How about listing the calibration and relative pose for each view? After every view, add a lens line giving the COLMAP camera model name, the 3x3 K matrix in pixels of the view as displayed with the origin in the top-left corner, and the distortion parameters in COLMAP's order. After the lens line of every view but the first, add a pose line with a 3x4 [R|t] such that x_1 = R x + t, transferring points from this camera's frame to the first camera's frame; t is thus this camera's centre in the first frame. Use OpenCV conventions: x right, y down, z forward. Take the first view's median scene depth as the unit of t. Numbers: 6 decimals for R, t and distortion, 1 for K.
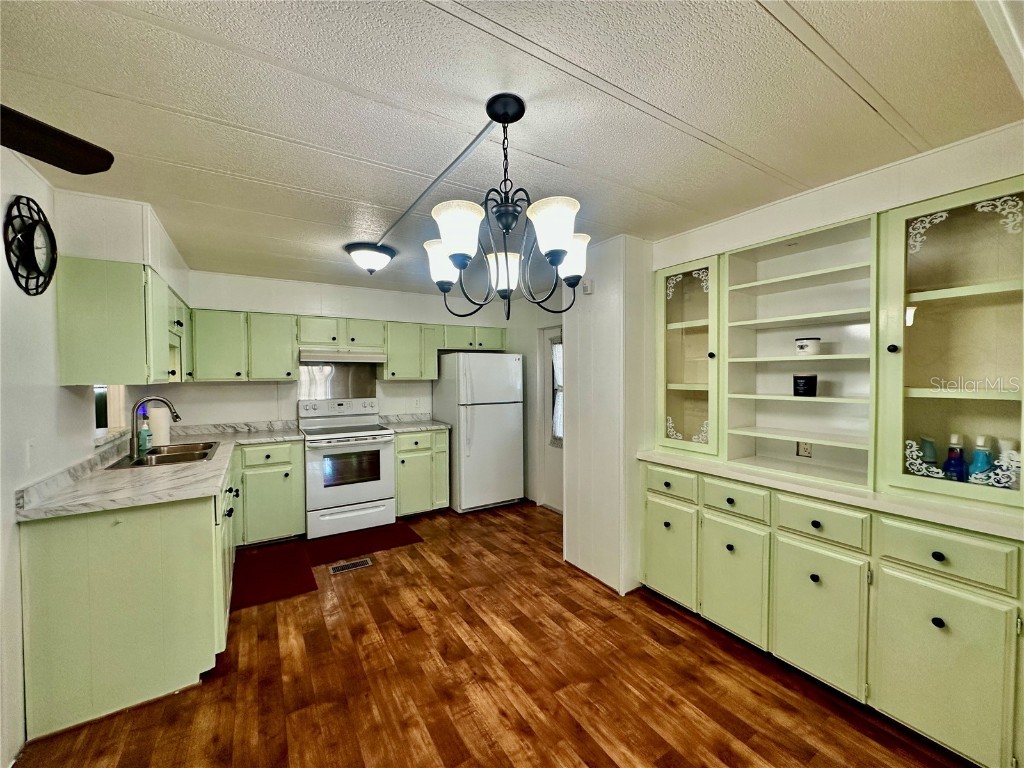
lens RADIAL K [[407.8, 0, 510.2], [0, 407.8, 385.5], [0, 0, 1]] dist [-0.003466, 0.000110]
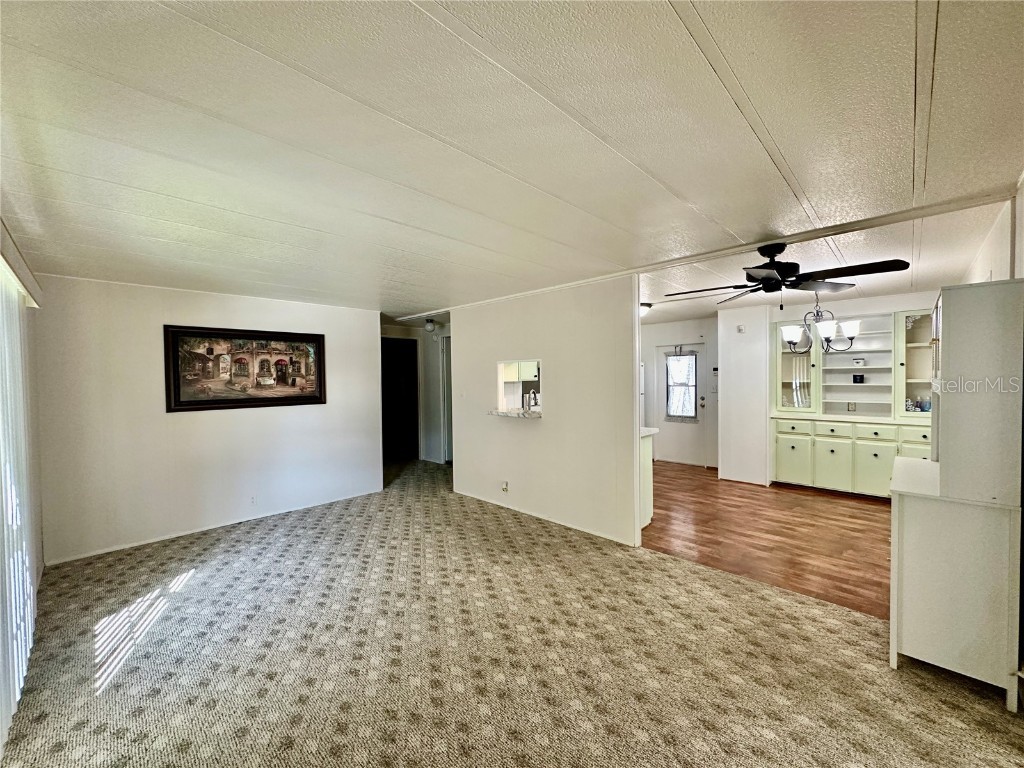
lens RADIAL K [[407.8, 0, 511.9], [0, 407.8, 386.5], [0, 0, 1]] dist [-0.003466, 0.000110]
pose [[0.971758, -0.013056, 0.235618, -1.592085], [0.013882, 0.999902, -0.001850, 0.017655], [-0.235570, 0.005068, 0.971844, -0.722247]]
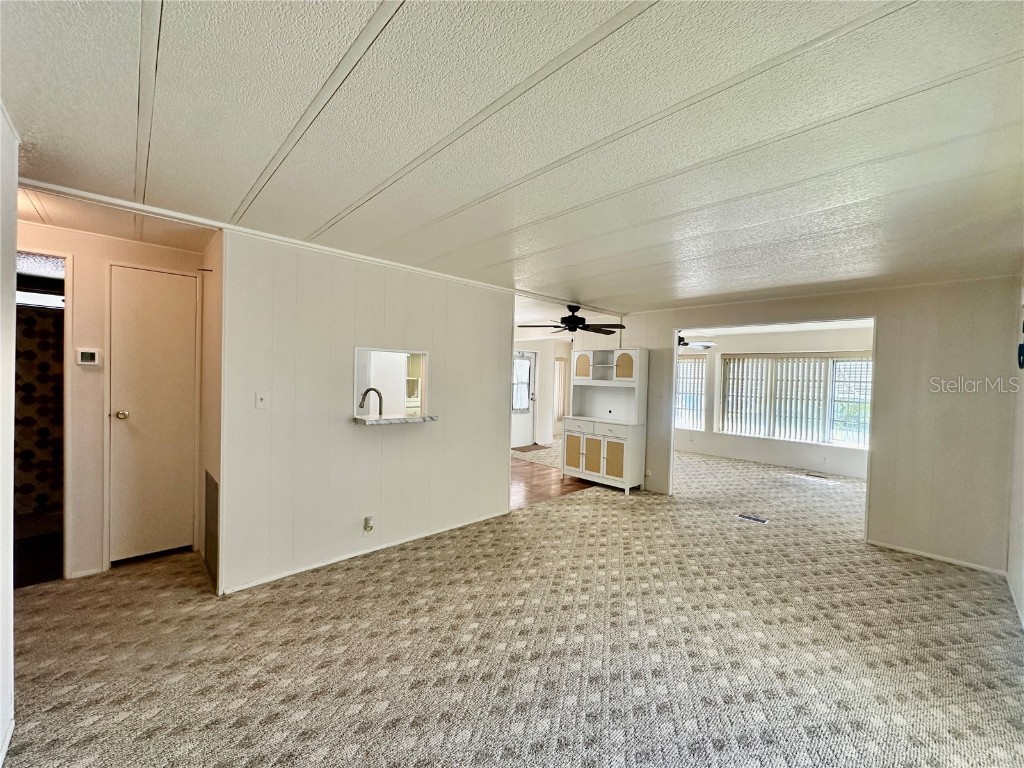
lens RADIAL K [[407.8, 0, 517.1], [0, 407.8, 375.0], [0, 0, 1]] dist [-0.003466, 0.000110]
pose [[-0.207814, 0.003737, 0.978161, -2.615821], [-0.002150, 0.999989, -0.004278, -0.006843], [-0.978166, -0.002992, -0.207804, 0.957558]]
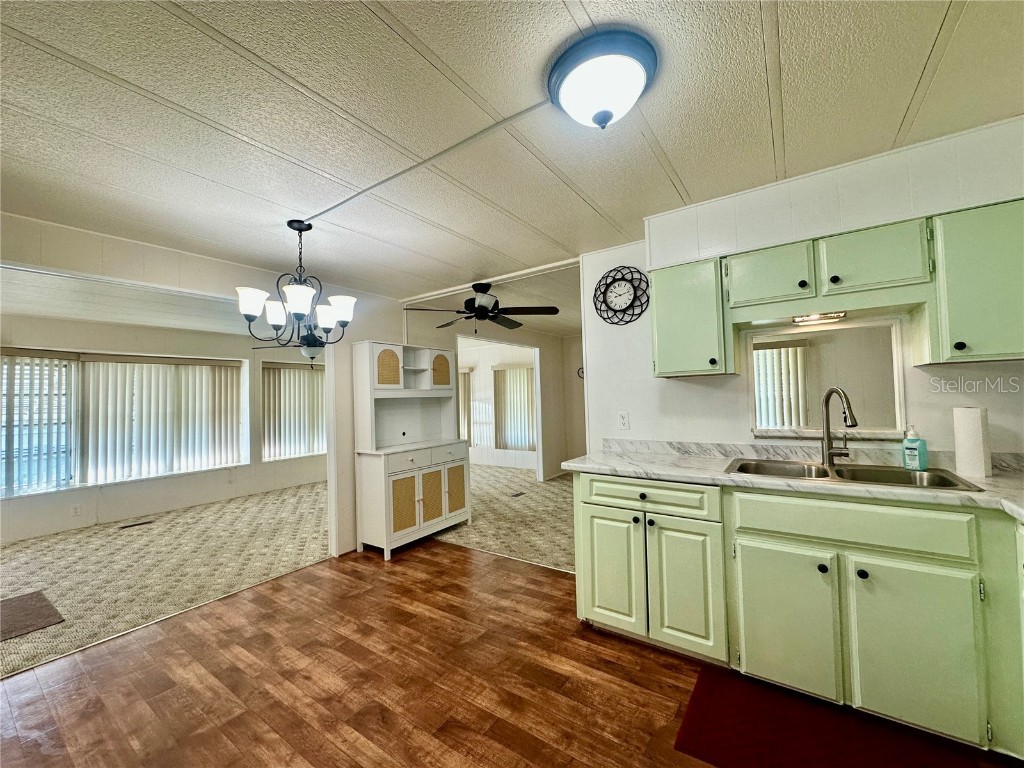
lens RADIAL K [[407.8, 0, 514.7], [0, 407.8, 383.8], [0, 0, 1]] dist [-0.003466, 0.000110]
pose [[-0.916503, 0.019651, -0.399544, -0.081418], [0.024399, 0.999679, -0.006801, 0.011982], [0.399283, -0.015982, -0.916689, 1.684420]]
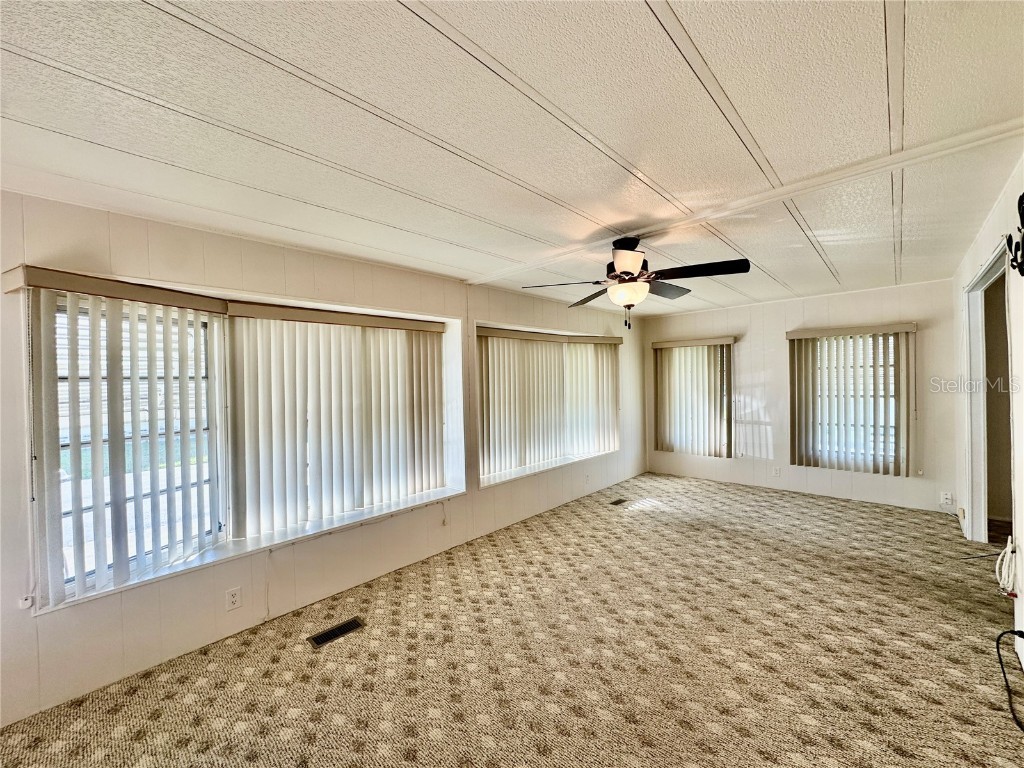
lens RADIAL K [[407.8, 0, 511.4], [0, 407.8, 384.3], [0, 0, 1]] dist [-0.003466, 0.000110]
pose [[-0.967011, 0.032944, -0.252595, 0.635369], [0.024898, 0.999078, 0.034985, -0.003761], [0.253515, 0.027542, -0.966939, 0.223057]]
